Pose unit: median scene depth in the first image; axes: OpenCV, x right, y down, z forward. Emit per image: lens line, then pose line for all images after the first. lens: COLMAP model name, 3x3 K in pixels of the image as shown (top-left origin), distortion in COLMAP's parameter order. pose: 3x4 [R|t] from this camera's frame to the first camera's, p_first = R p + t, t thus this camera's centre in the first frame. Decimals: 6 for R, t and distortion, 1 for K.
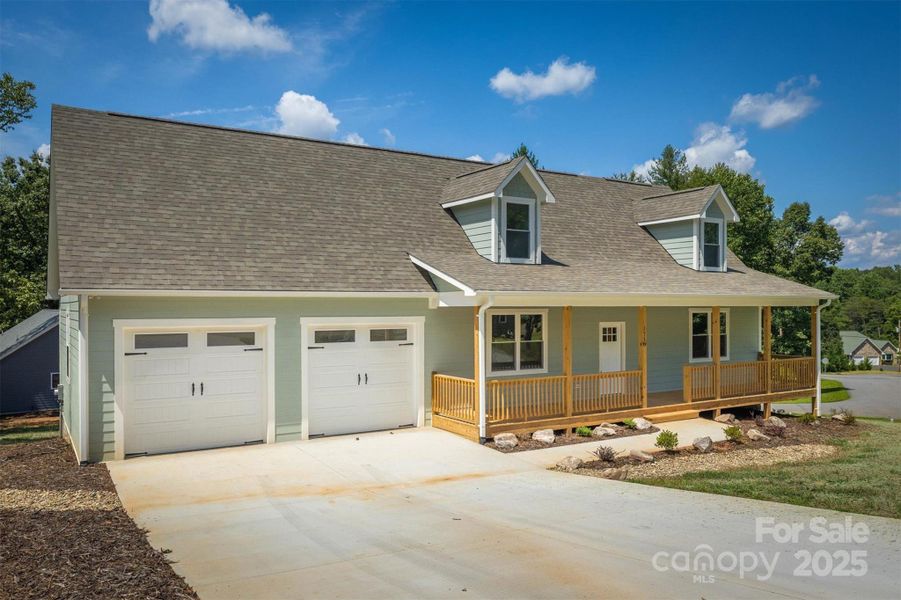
lens RADIAL K [[568.9, 0, 450.5], [0, 568.9, 300.0], [0, 0, 1]] dist [0.047443, 0.000923]
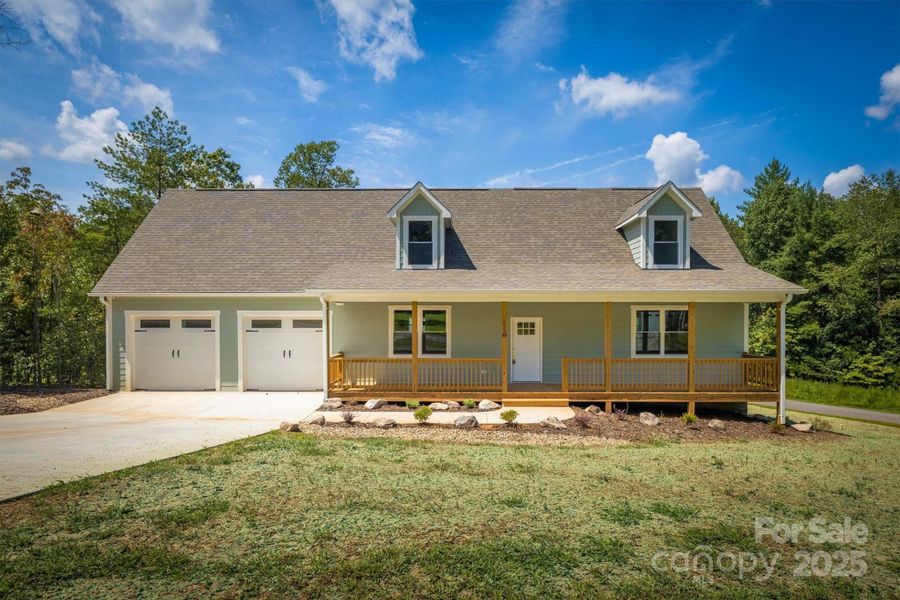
lens RADIAL K [[385.7, 0, 450.0], [0, 385.7, 300.0], [0, 0, 1]] dist [0.000205, 0.000374]
pose [[0.891187, -0.002458, -0.453629, 0.497304], [0.003579, 0.999992, 0.001611, 0.002076], [0.453622, -0.003060, 0.891189, 0.247423]]
